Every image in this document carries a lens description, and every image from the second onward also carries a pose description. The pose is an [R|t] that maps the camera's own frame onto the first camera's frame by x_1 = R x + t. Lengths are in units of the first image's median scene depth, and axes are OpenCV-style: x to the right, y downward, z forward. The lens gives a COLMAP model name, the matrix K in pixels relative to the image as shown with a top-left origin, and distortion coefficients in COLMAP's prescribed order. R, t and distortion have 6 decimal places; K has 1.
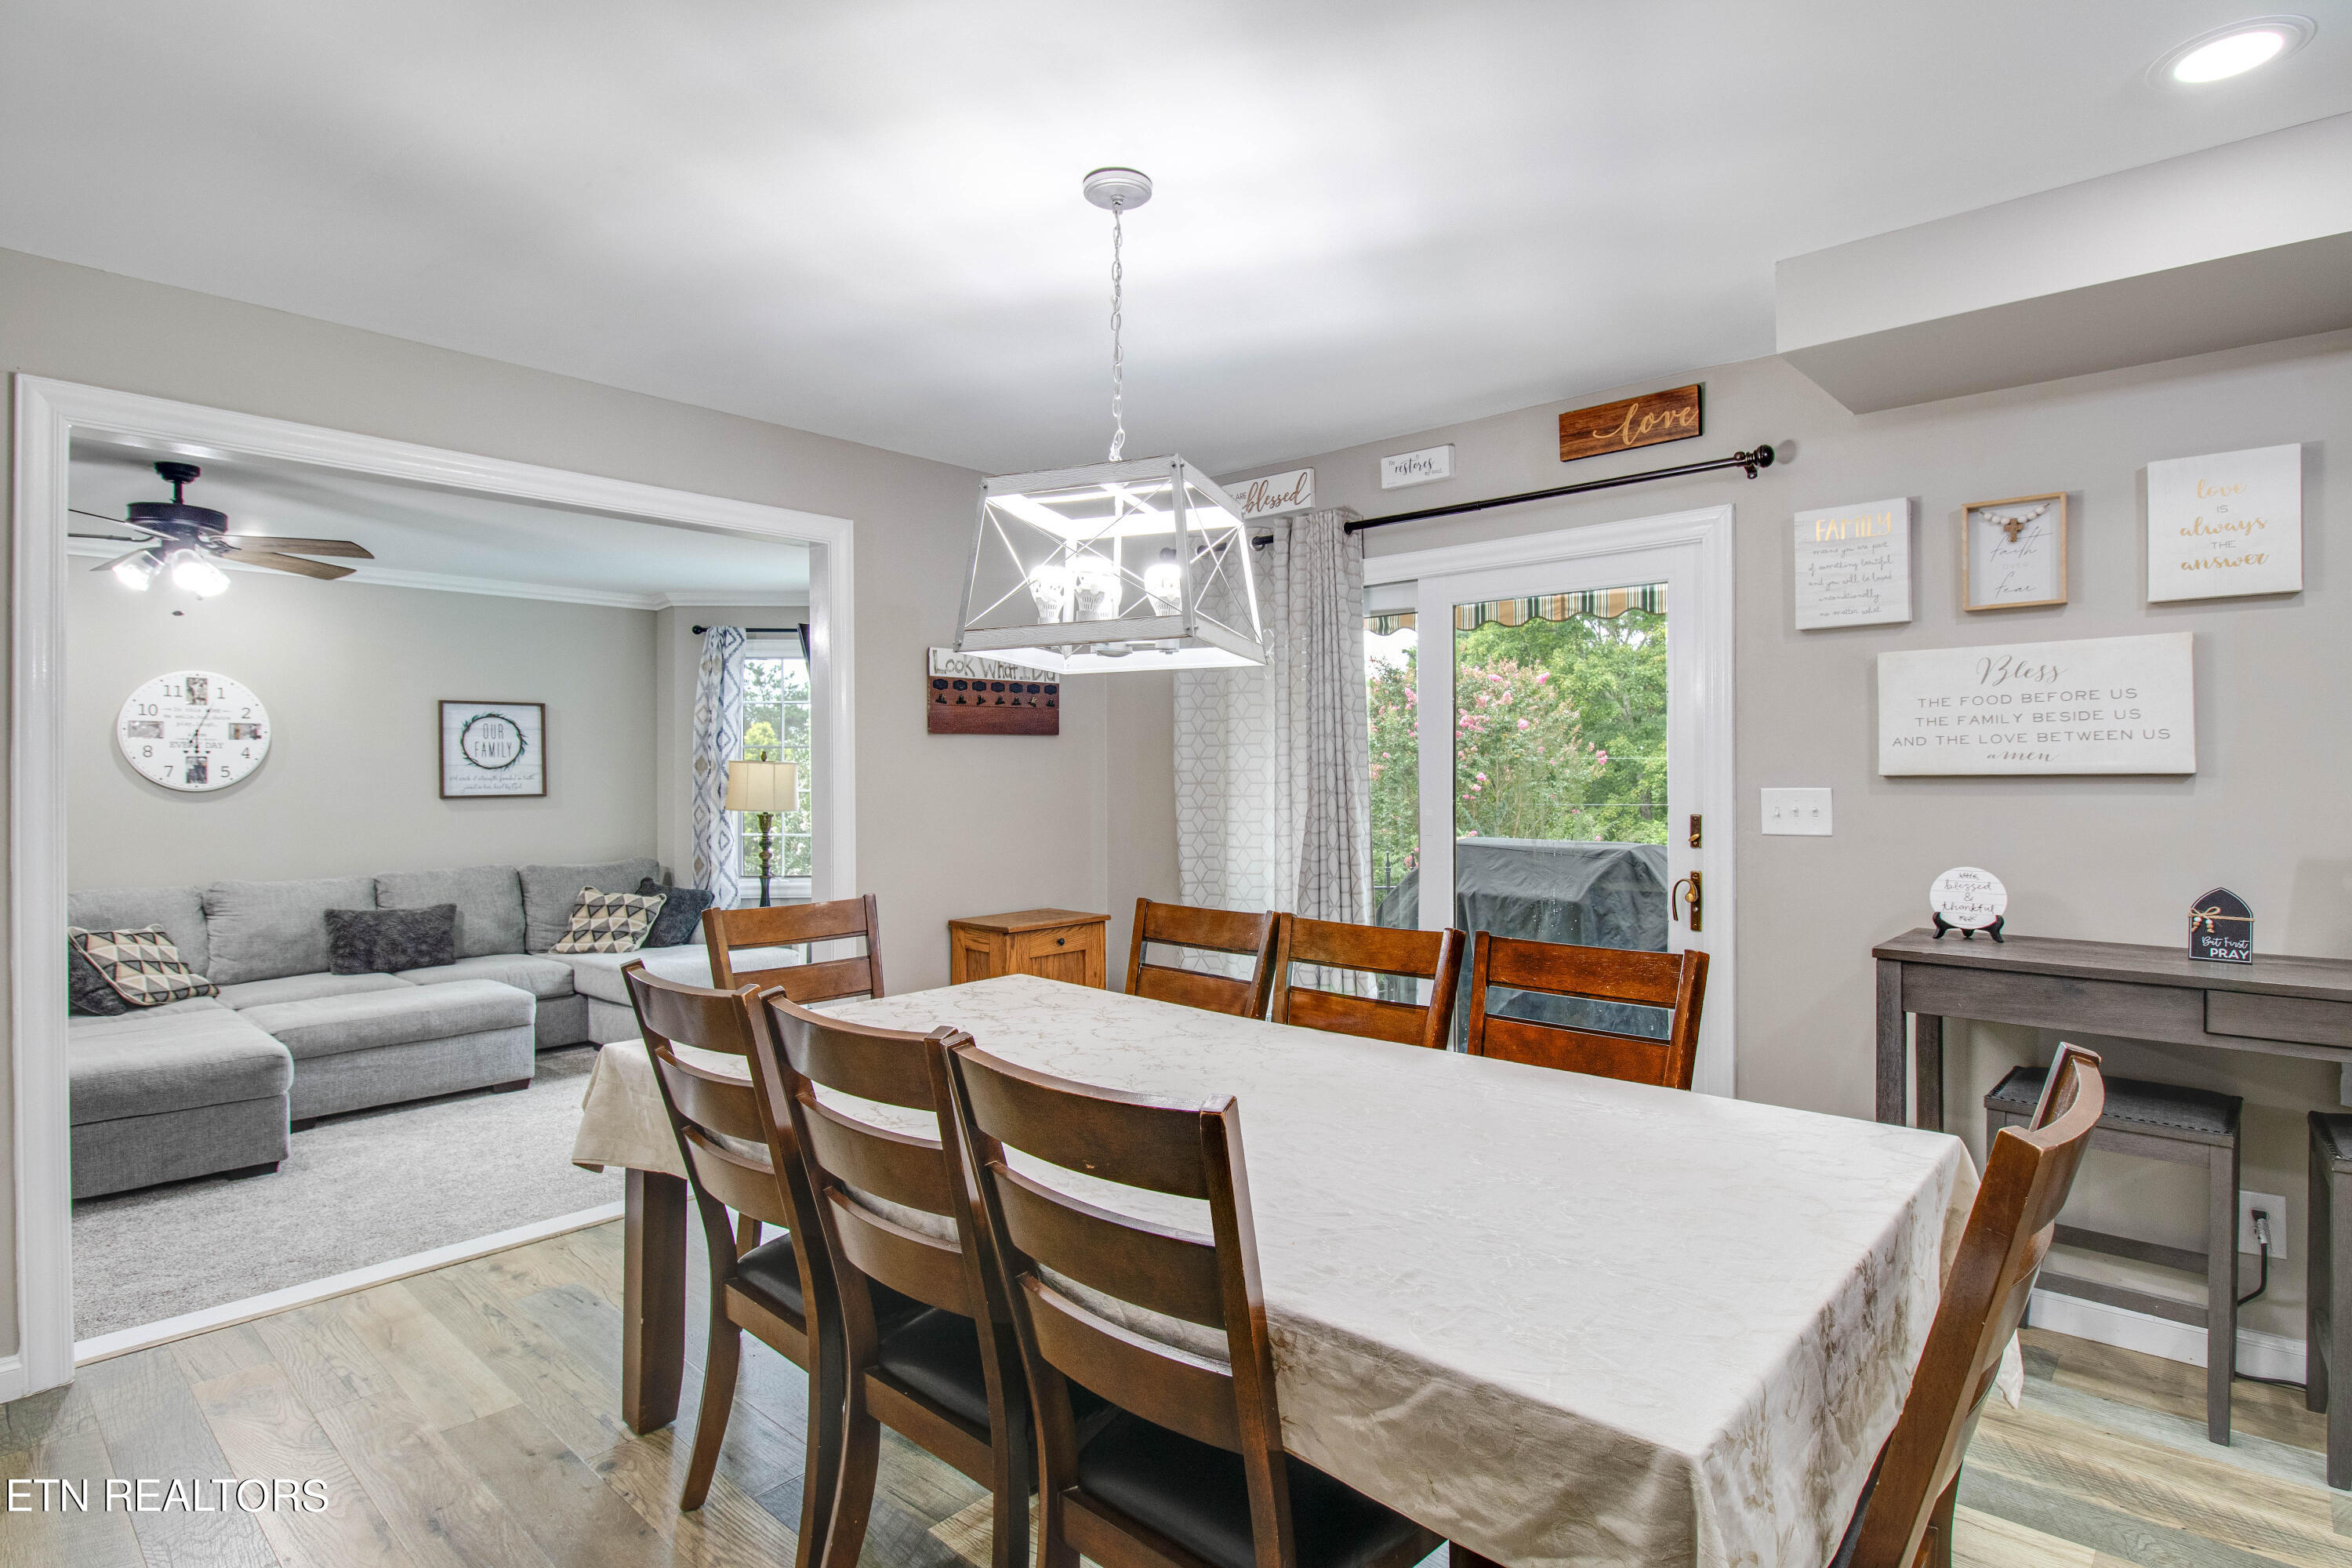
lens RADIAL K [[1179.3, 0, 1176.0], [0, 1179.3, 773.2], [0, 0, 1]] dist [0.000753, -0.000002]
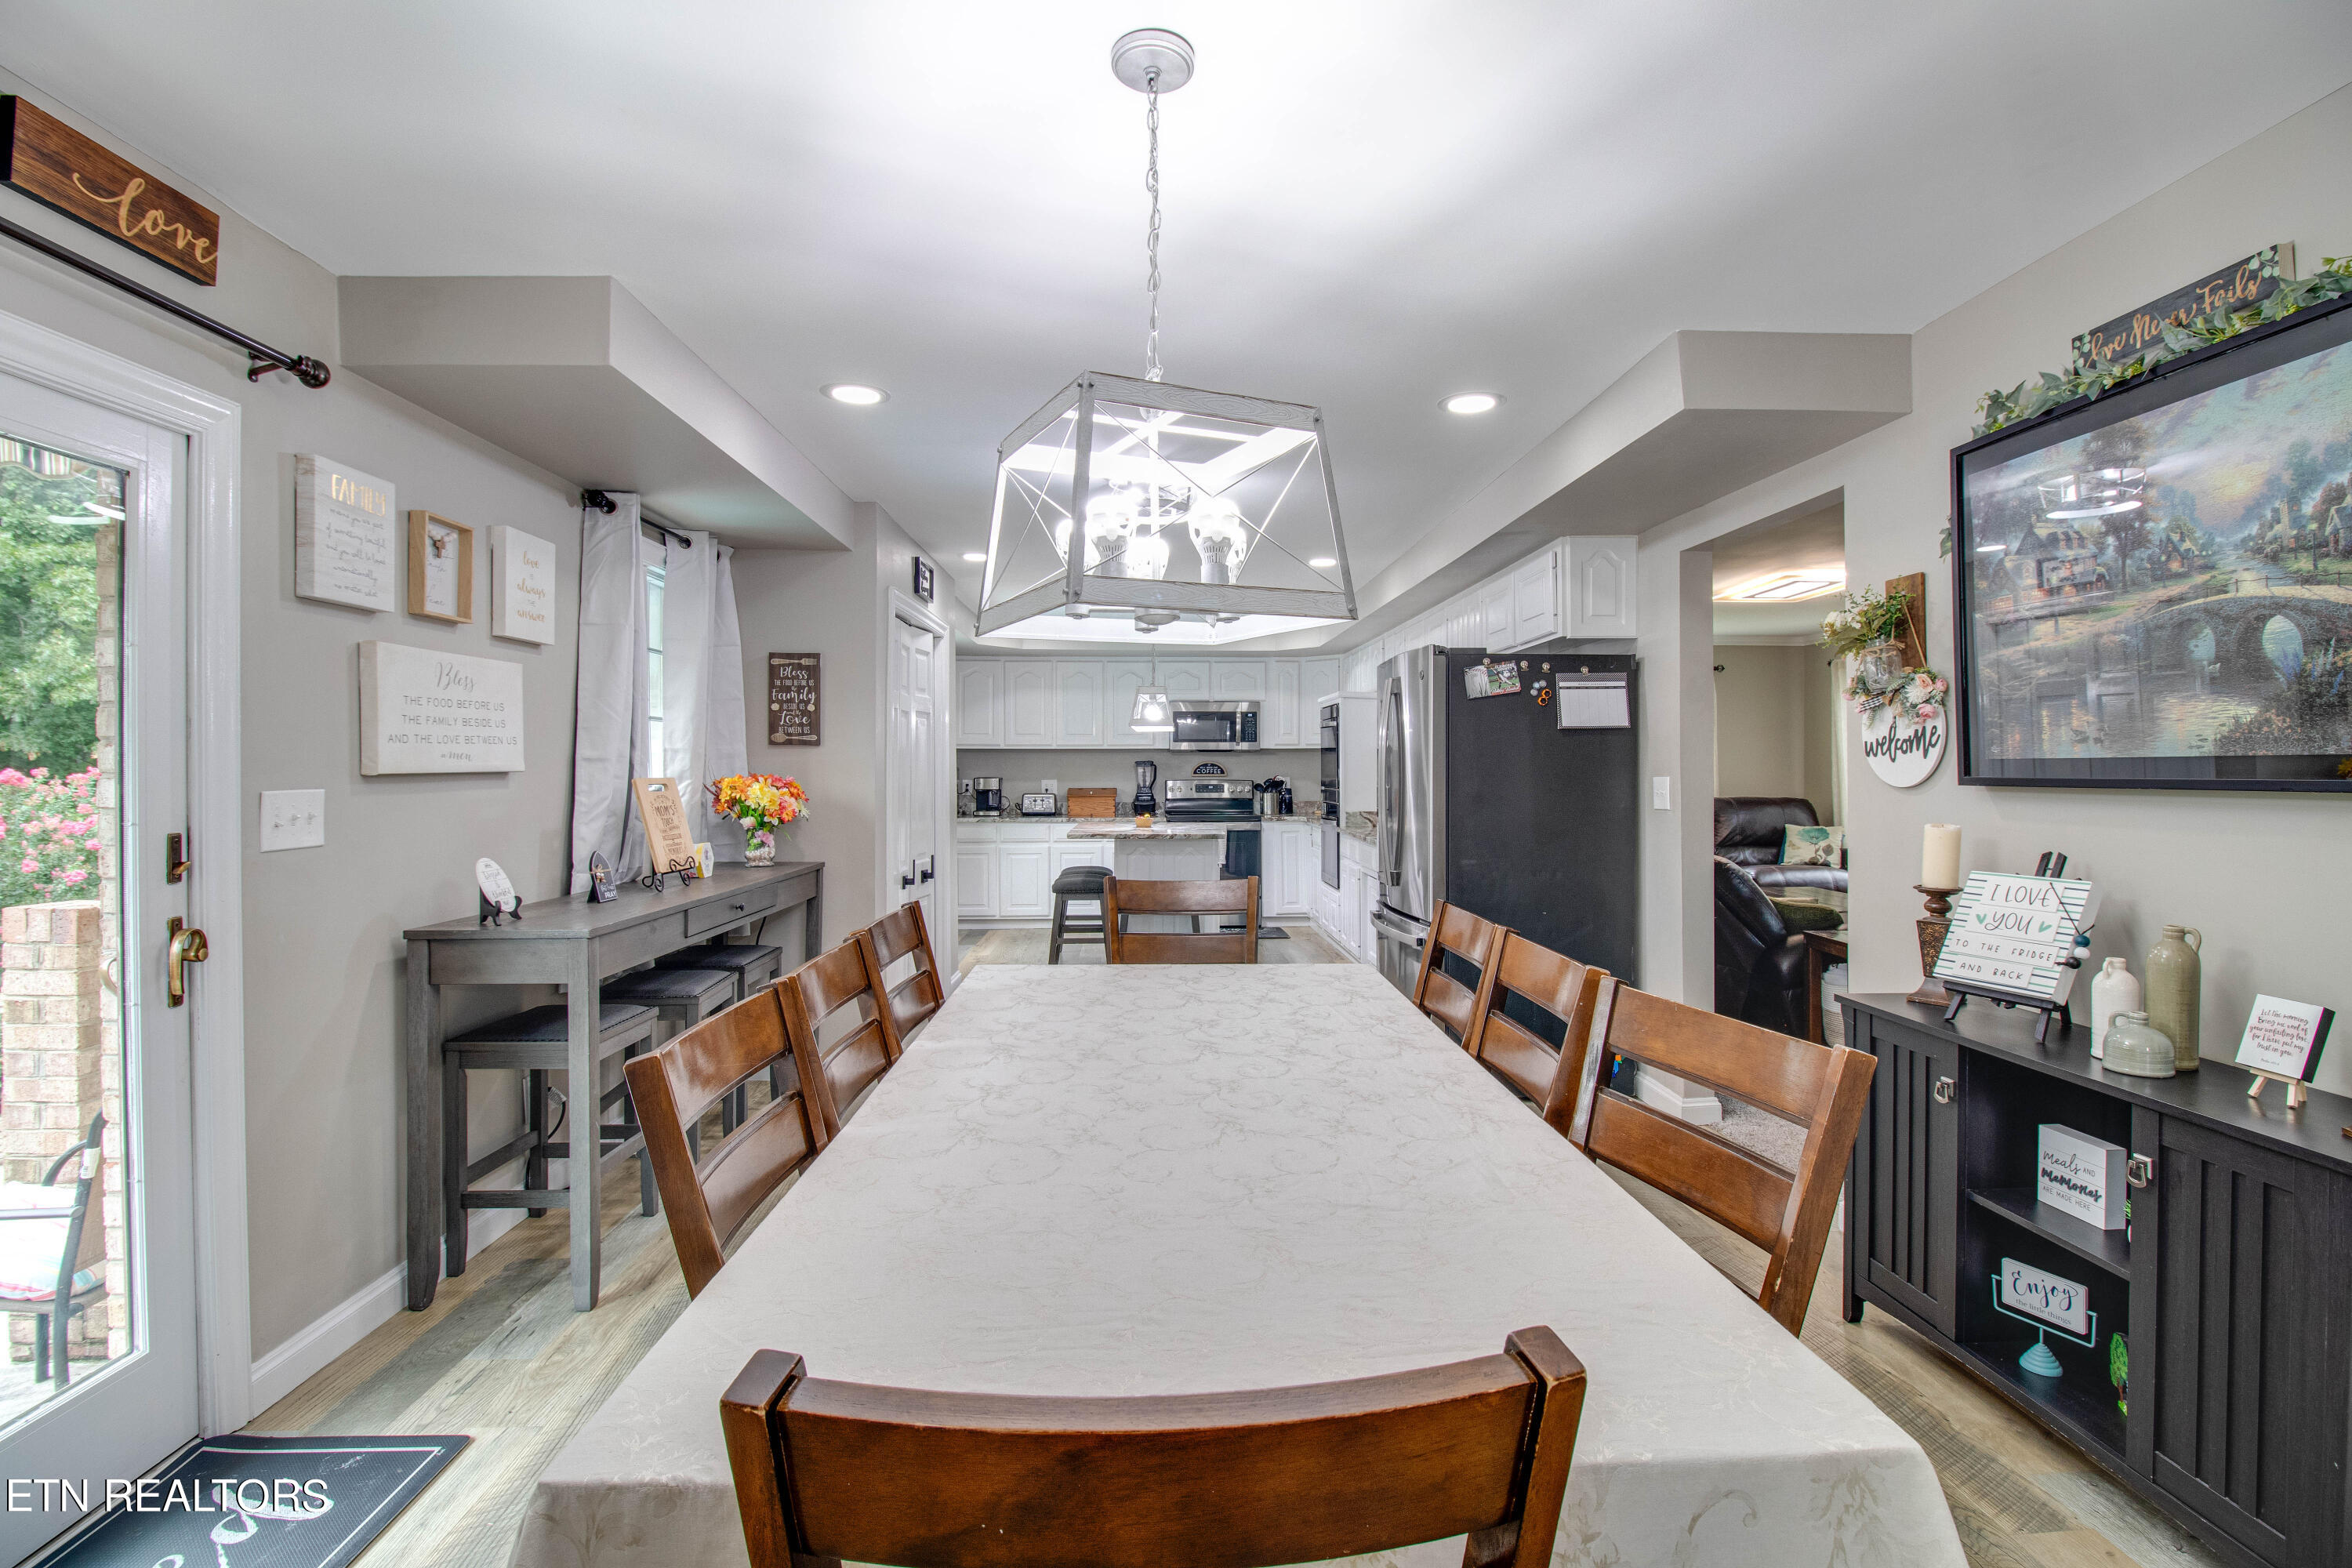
lens RADIAL K [[1097.3, 0, 1175.0], [0, 1097.3, 767.2], [0, 0, 1]] dist [-0.020854, -0.000629]
pose [[-0.693918, 0.006887, 0.720021, -0.465796], [0.008278, 0.999964, -0.001588, 0.003032], [-0.720006, 0.004858, -0.693950, 1.186938]]
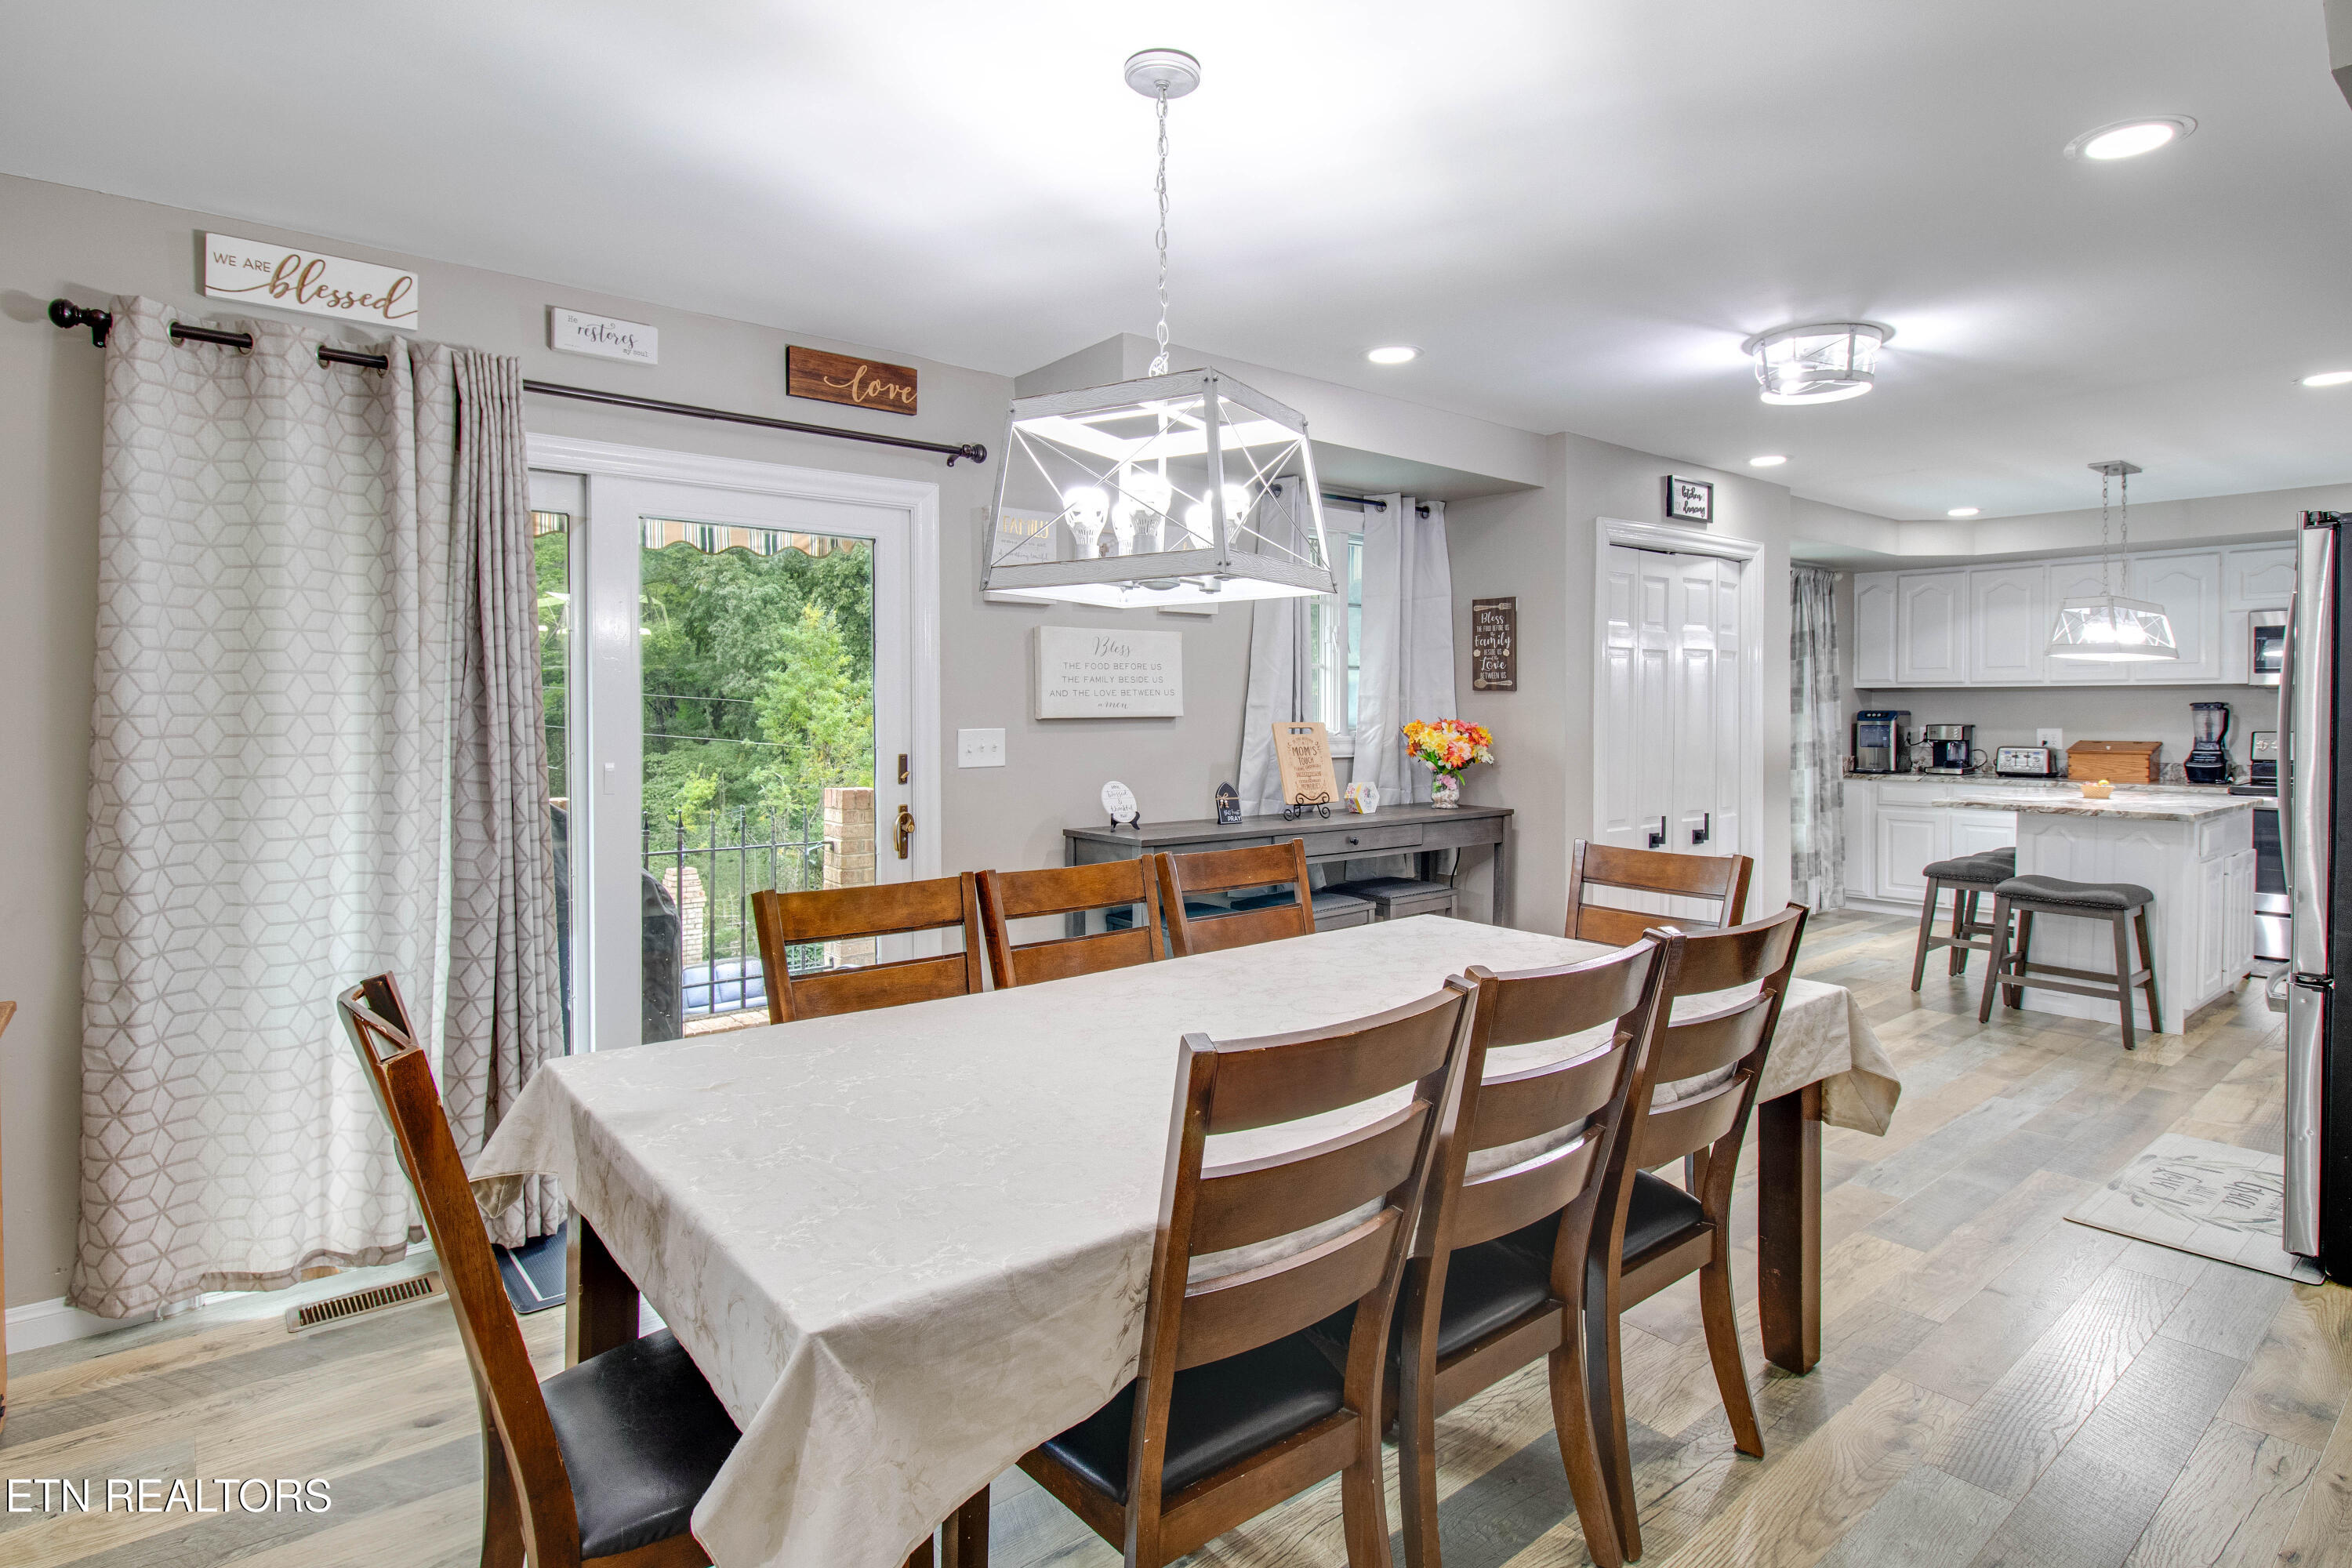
lens RADIAL K [[1187.3, 0, 1159.8], [0, 1187.3, 732.2], [0, 0, 1]] dist [0.013029, -0.000062]
pose [[0.177950, -0.011727, 0.983970, -0.723428], [0.003984, 0.999929, 0.011197, 0.003071], [-0.984032, 0.001927, 0.177984, 0.657363]]
